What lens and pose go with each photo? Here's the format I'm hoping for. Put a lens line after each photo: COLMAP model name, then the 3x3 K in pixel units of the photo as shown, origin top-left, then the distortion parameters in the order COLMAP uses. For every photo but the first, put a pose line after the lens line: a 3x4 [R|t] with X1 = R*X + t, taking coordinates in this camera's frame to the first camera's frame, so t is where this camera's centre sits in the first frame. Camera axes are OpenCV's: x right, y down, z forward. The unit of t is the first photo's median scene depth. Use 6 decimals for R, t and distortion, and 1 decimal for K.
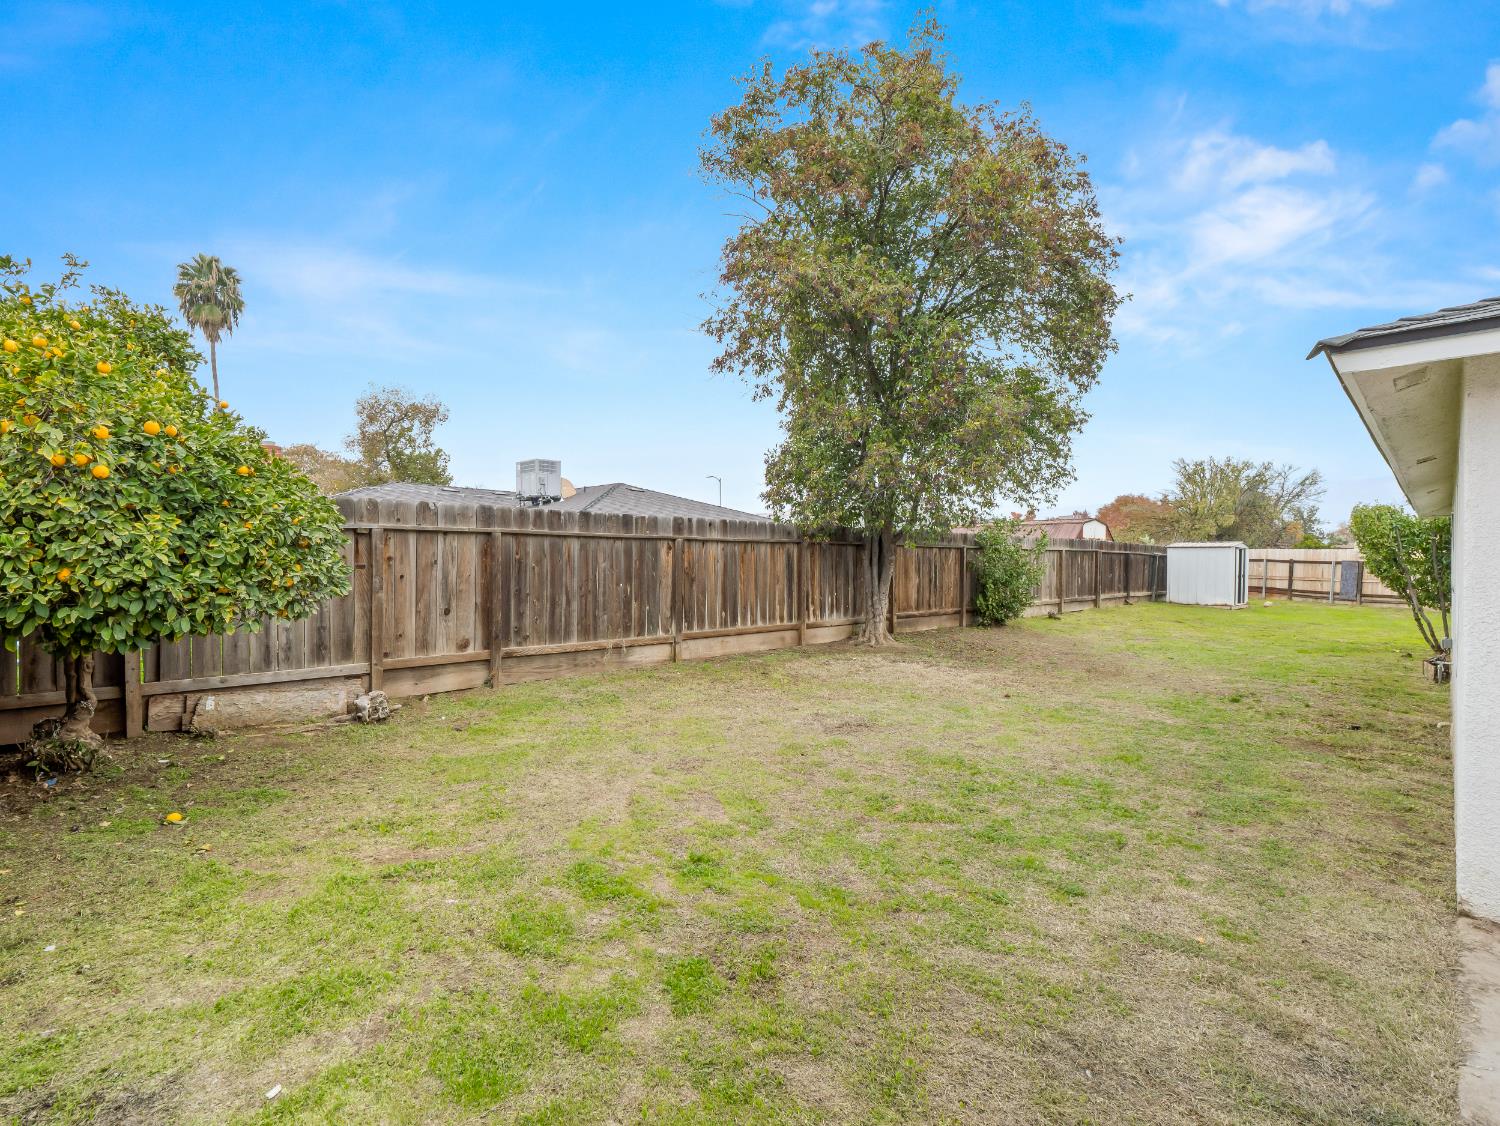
lens RADIAL K [[720.9, 0, 750.7], [0, 720.9, 563.0], [0, 0, 1]] dist [-0.012657, 0.001285]
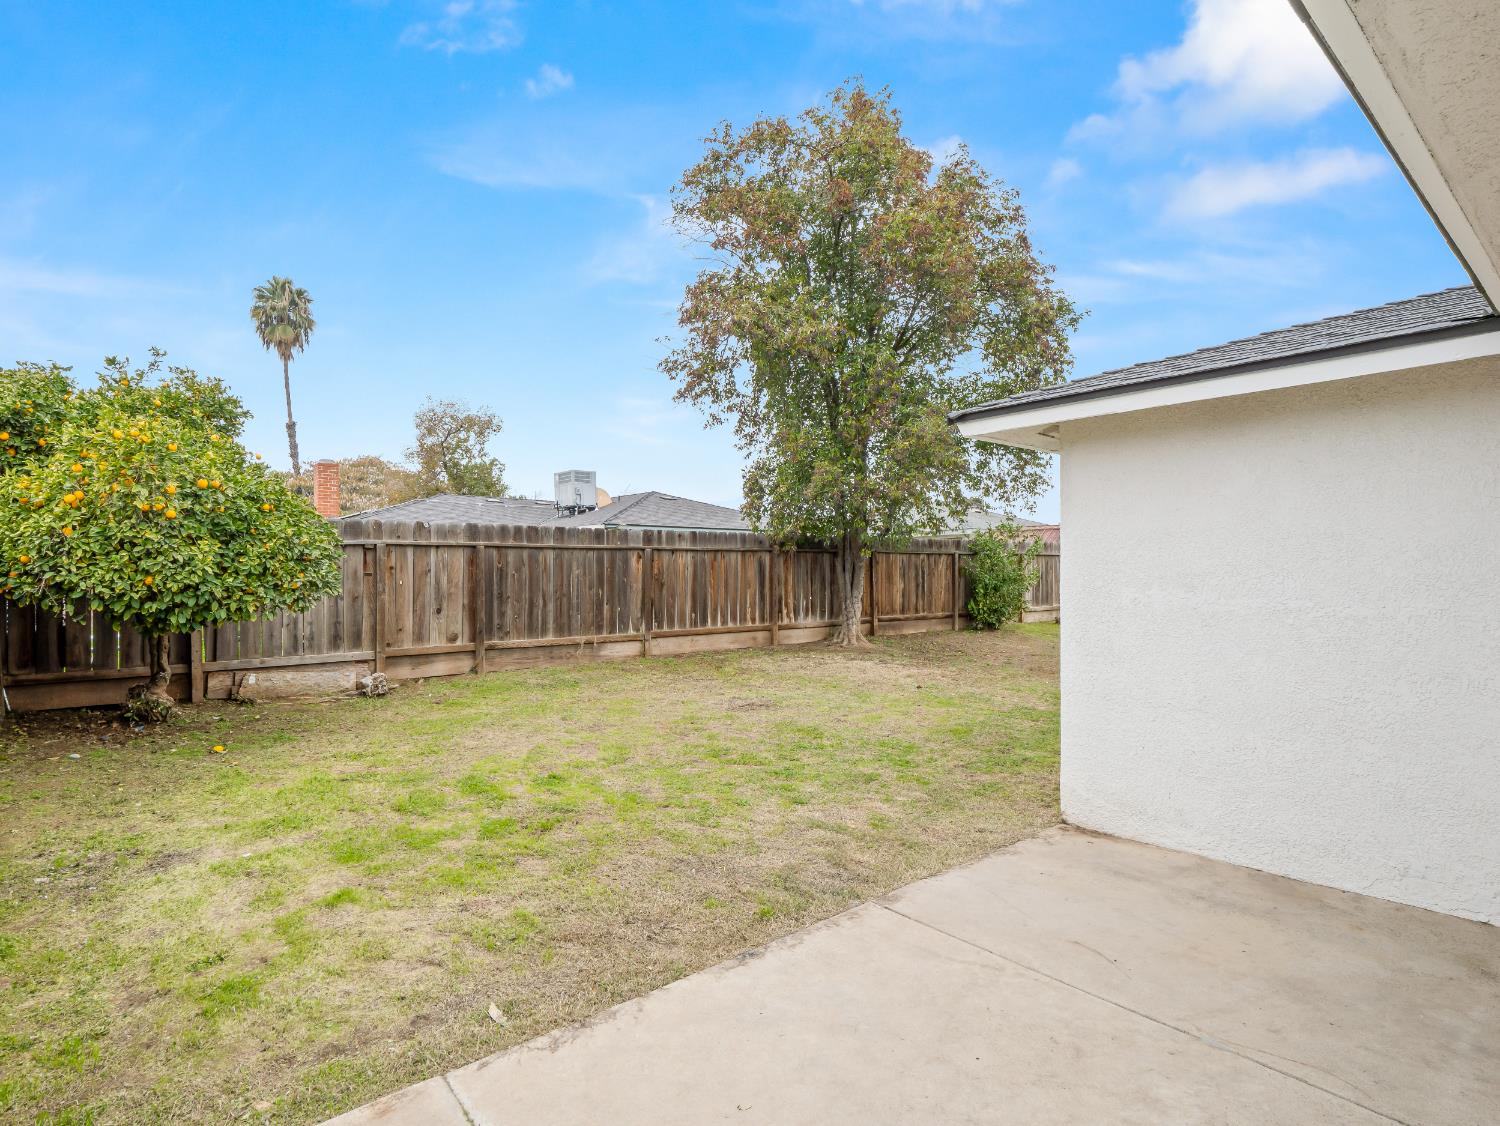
lens RADIAL K [[768.1, 0, 751.5], [0, 768.1, 559.0], [0, 0, 1]] dist [-0.000620, -0.002111]
pose [[0.994506, -0.006152, -0.104498, 0.339363], [0.004796, 0.999901, -0.013221, -0.001323], [0.104569, 0.012647, 0.994437, -0.343778]]
